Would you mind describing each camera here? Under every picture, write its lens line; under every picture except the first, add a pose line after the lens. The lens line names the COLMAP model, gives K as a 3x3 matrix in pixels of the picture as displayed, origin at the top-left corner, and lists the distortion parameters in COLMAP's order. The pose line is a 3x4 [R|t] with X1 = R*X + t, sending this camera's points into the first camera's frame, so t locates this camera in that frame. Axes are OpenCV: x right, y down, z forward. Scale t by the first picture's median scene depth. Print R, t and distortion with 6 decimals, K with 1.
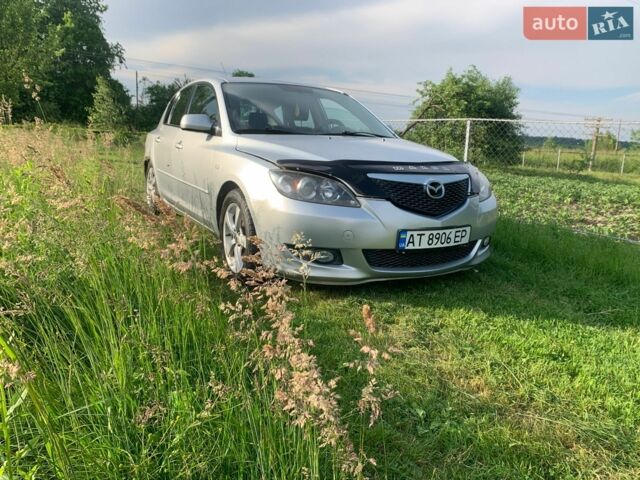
lens RADIAL K [[521.9, 0, 320.0], [0, 521.9, 240.0], [0, 0, 1]] dist [0.014395, 0.001150]
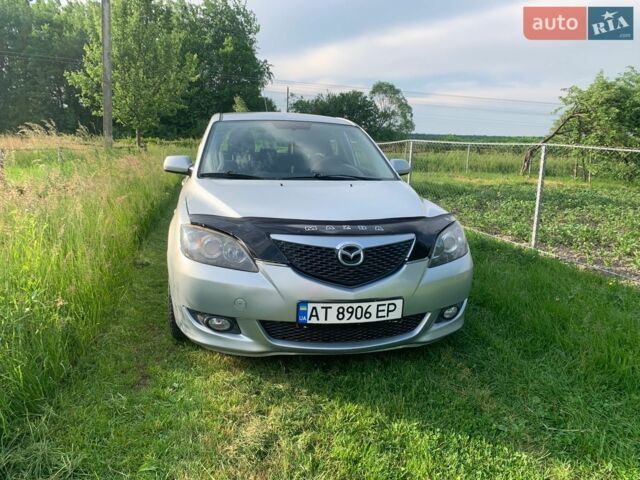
lens RADIAL K [[521.9, 0, 320.0], [0, 521.9, 240.0], [0, 0, 1]] dist [0.014395, 0.001150]
pose [[0.951260, 0.045343, -0.305039, 0.429619], [-0.048782, 0.998803, -0.003657, -0.114907], [0.304508, 0.018359, 0.952333, 0.174254]]
